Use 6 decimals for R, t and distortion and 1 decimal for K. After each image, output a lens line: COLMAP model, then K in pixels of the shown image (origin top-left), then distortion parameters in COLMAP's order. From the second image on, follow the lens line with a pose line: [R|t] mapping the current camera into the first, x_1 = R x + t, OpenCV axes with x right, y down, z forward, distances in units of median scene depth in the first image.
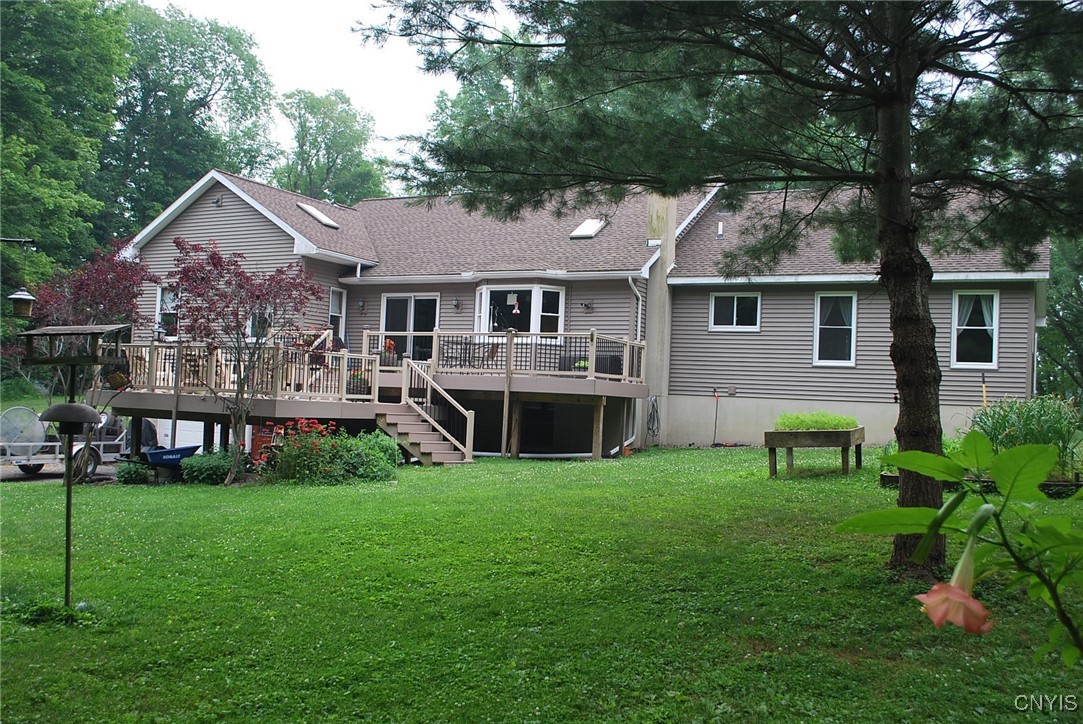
lens RADIAL K [[1016.2, 0, 541.5], [0, 1016.2, 362.0], [0, 0, 1]] dist [-0.000372, -0.000331]
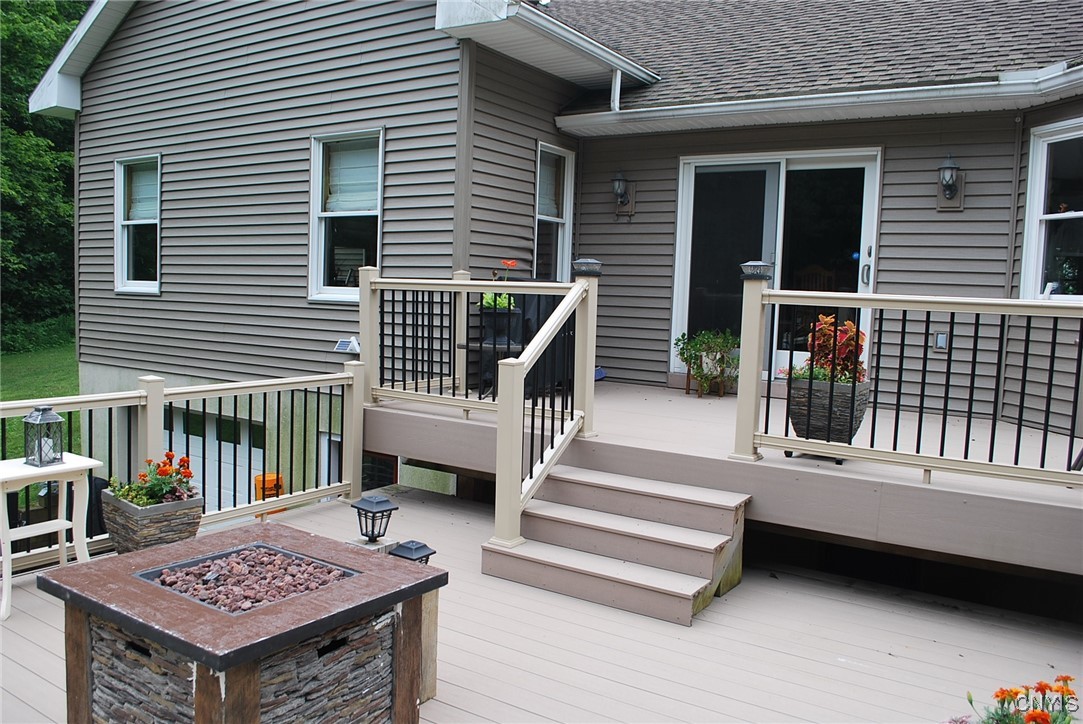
lens RADIAL K [[845.6, 0, 541.5], [0, 845.6, 362.0], [0, 0, 1]] dist [-0.063111, 0.000302]
pose [[0.991852, -0.007621, -0.127170, -0.169538], [0.025837, 0.989498, 0.142216, -0.039807], [0.124750, -0.144343, 0.981633, 0.696620]]
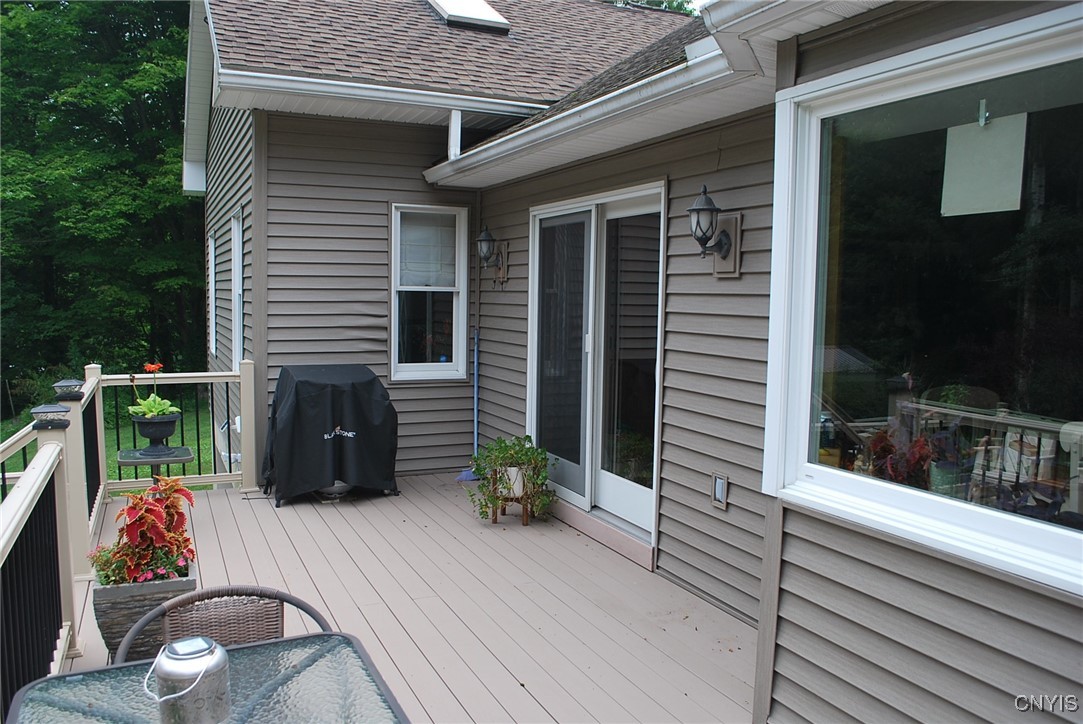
lens RADIAL K [[845.6, 0, 541.5], [0, 845.6, 362.0], [0, 0, 1]] dist [-0.063111, 0.000302]
pose [[0.771893, 0.012402, -0.635632, -0.006847], [0.061832, 0.993605, 0.094474, -0.047520], [0.632739, -0.112226, 0.766190, 0.823419]]
